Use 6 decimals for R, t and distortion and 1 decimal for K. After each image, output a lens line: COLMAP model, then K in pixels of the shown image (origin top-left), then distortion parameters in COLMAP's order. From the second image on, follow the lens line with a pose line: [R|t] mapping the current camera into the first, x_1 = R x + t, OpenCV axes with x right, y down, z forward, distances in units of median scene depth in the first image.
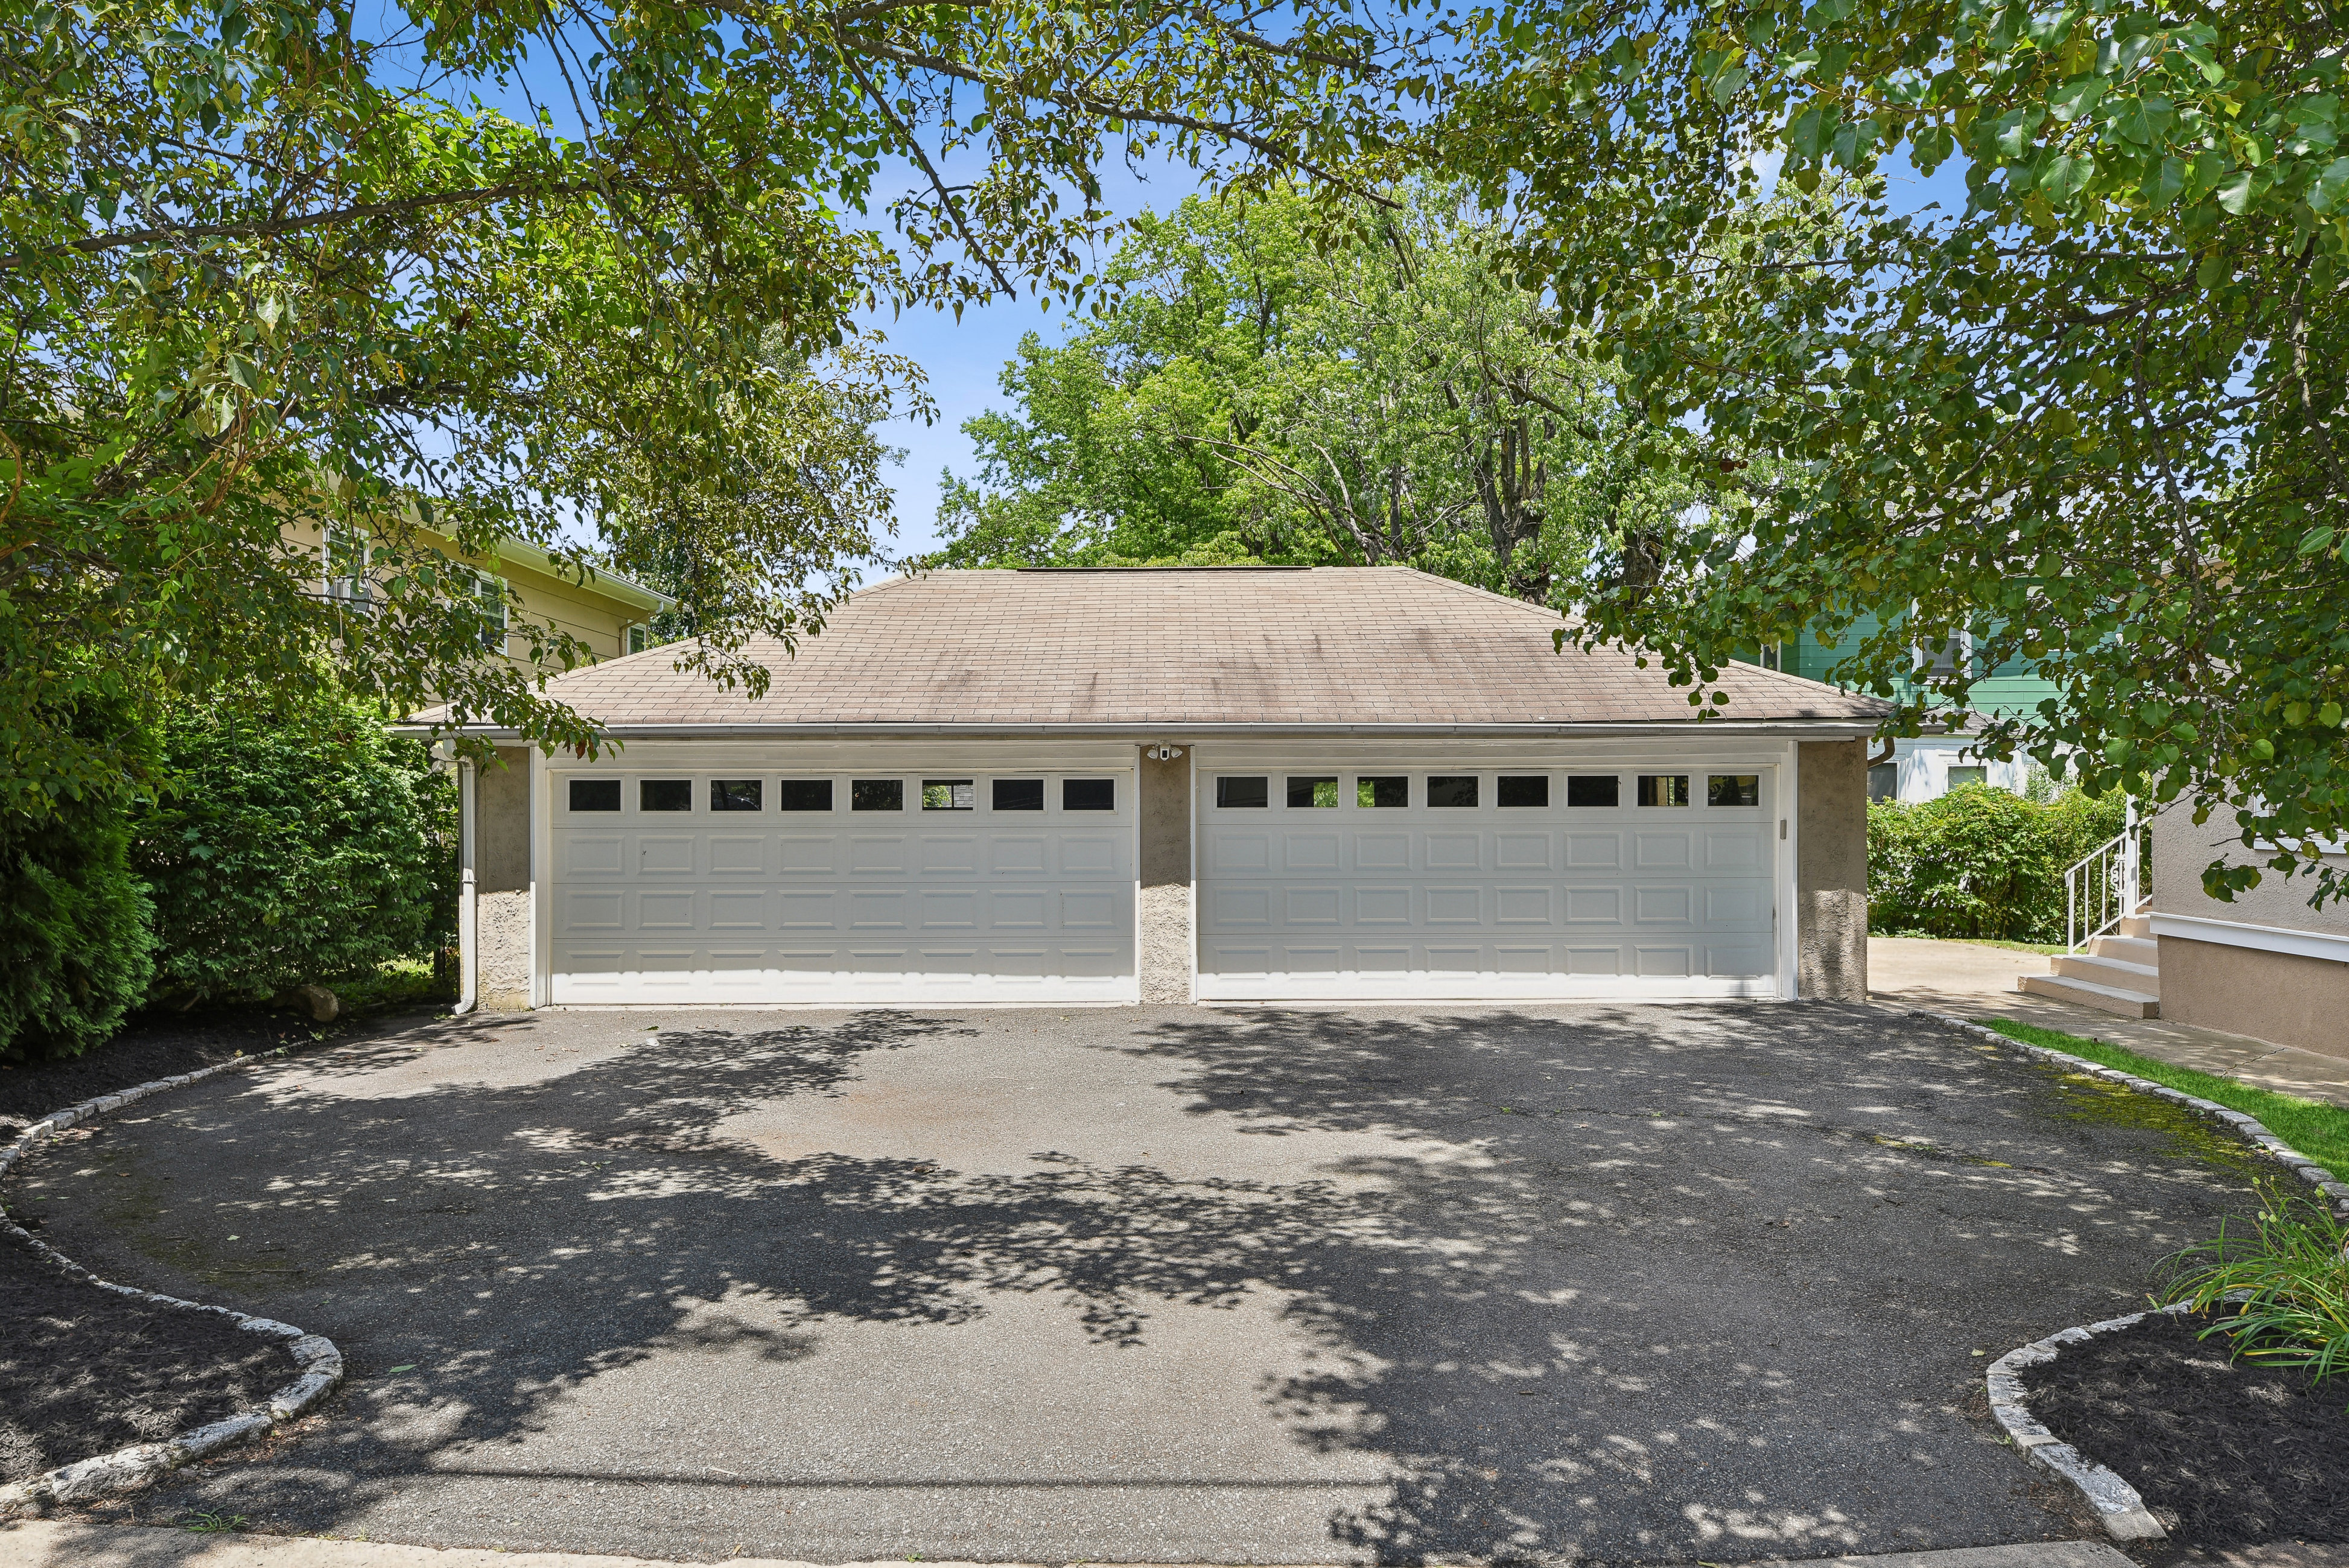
lens RADIAL K [[1496.2, 0, 1172.2], [0, 1496.2, 785.1], [0, 0, 1]] dist [0.032097, 0.001266]
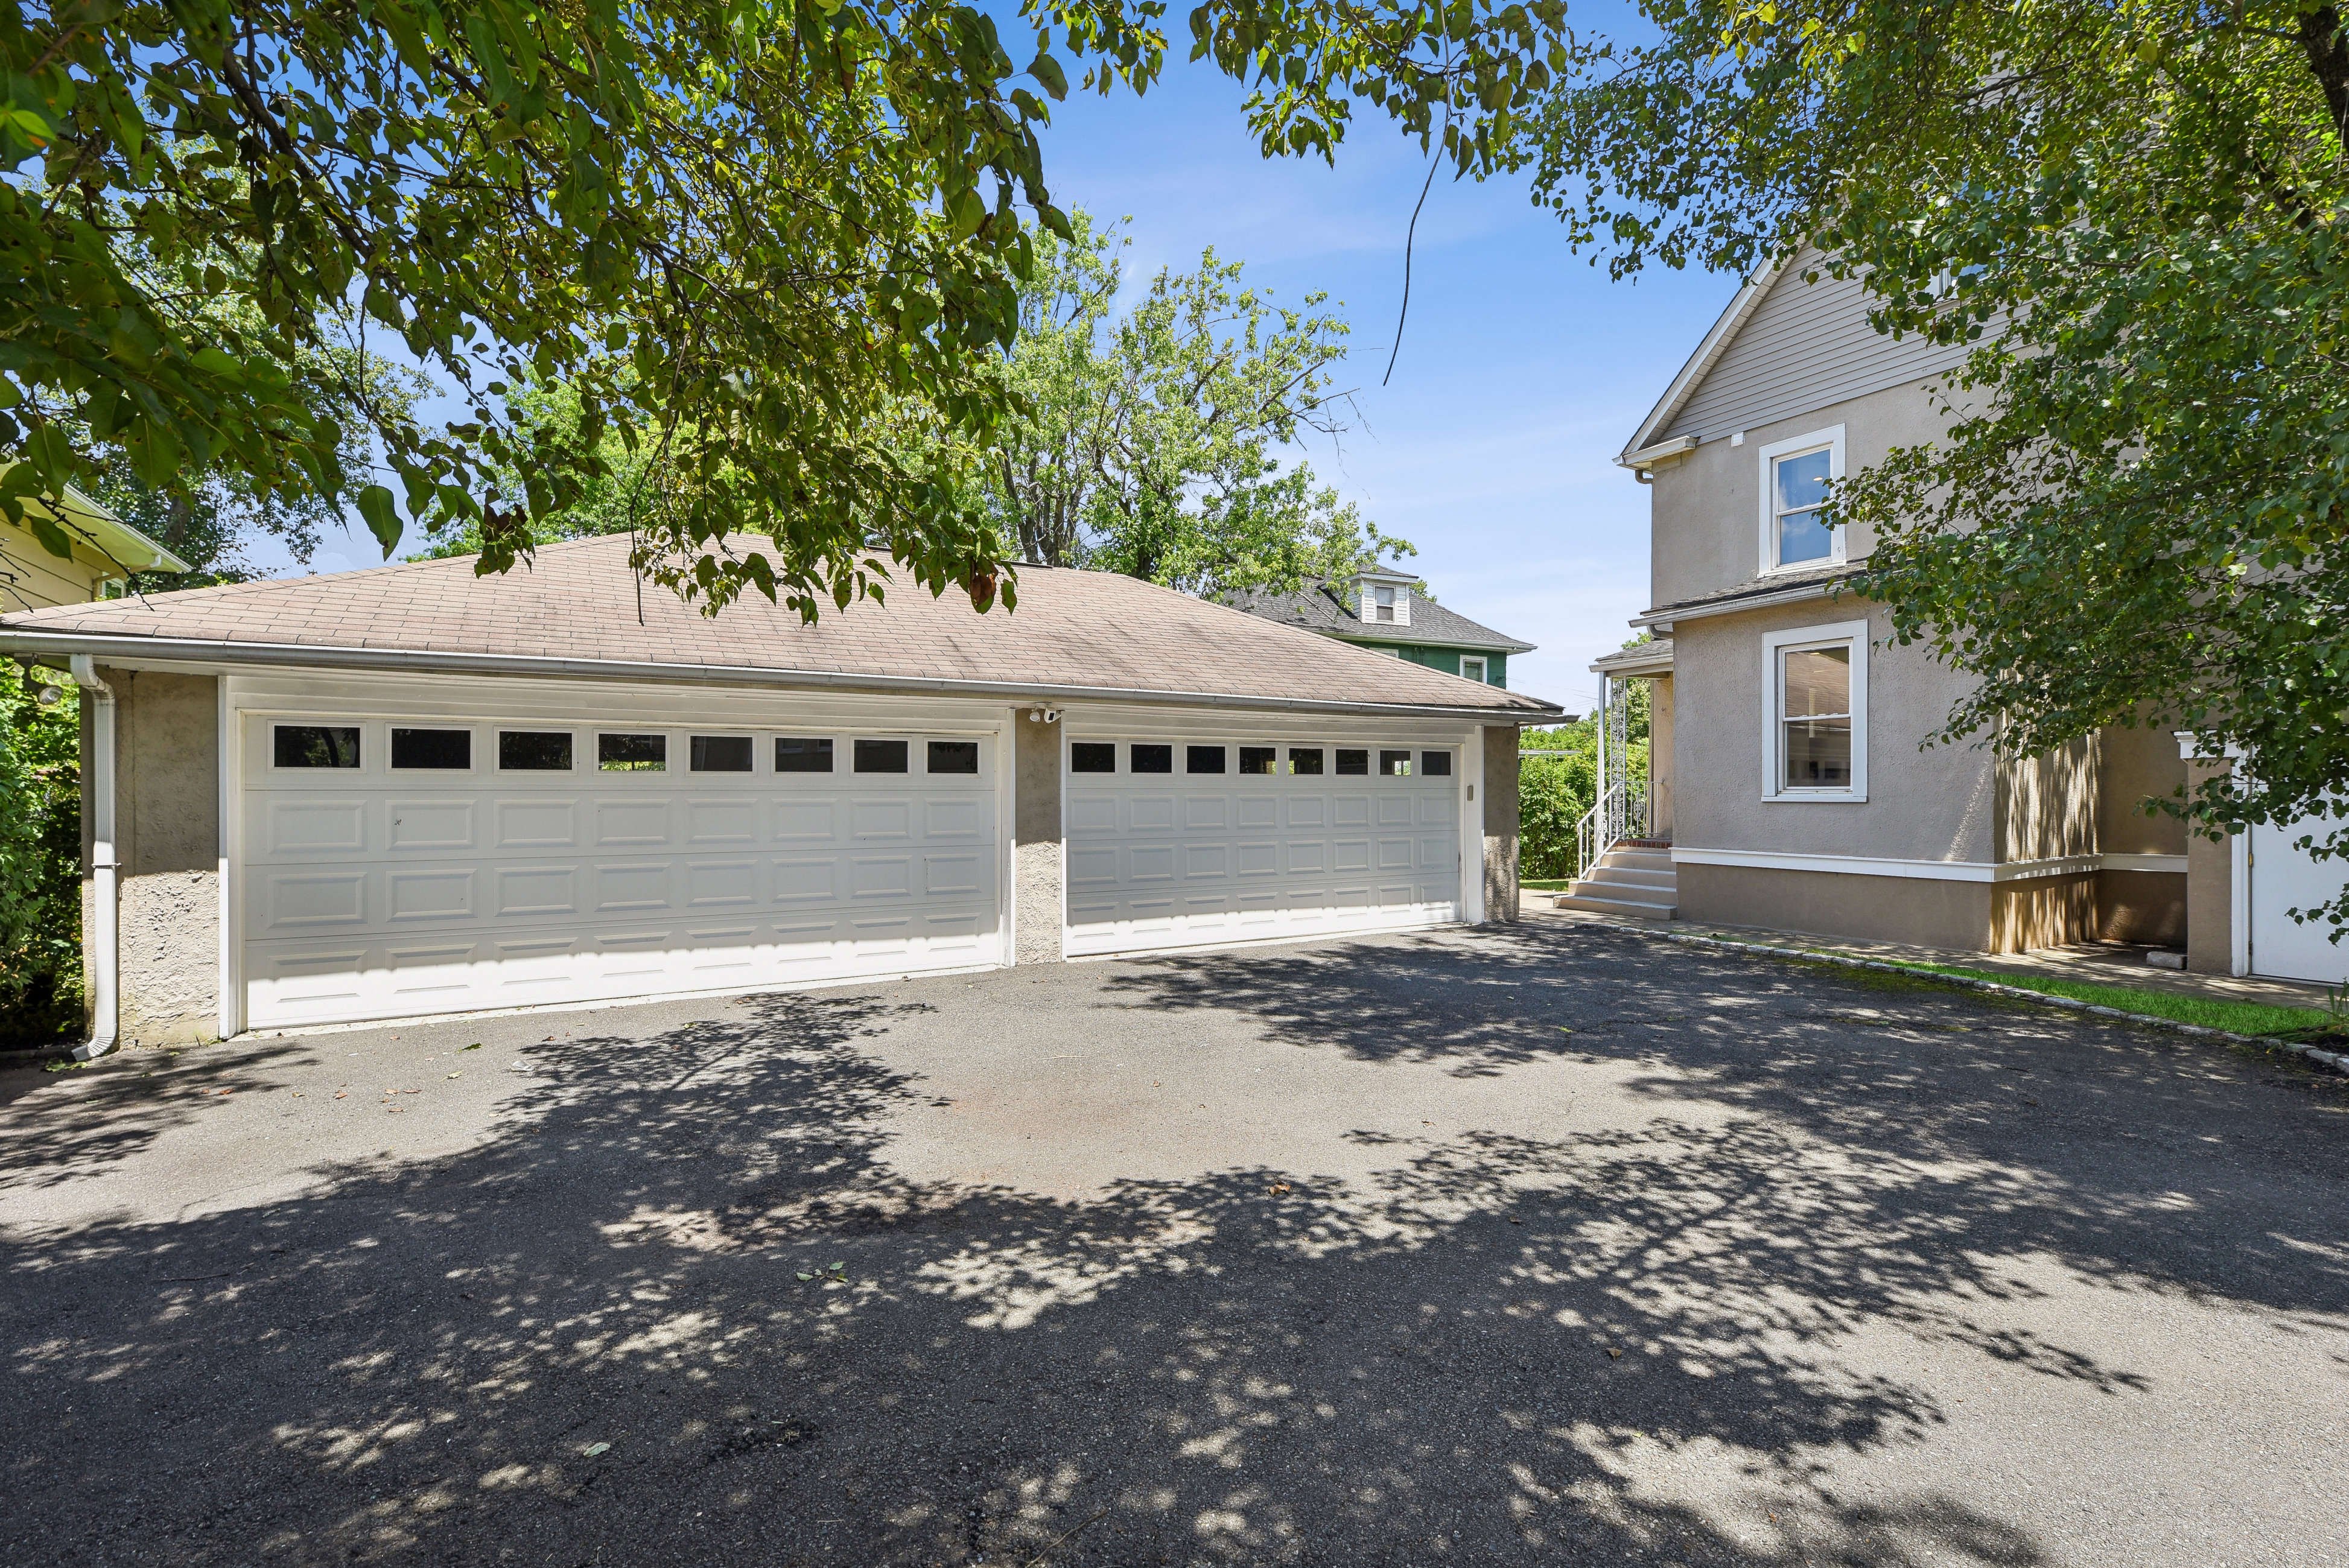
lens RADIAL K [[1066.8, 0, 1175.7], [0, 1066.8, 788.5], [0, 0, 1]] dist [0.004138, -0.000107]
pose [[0.859514, 0.004343, 0.511094, -0.586248], [-0.003269, 0.999990, -0.003001, 0.057929], [-0.511102, 0.000909, 0.859520, 0.625866]]
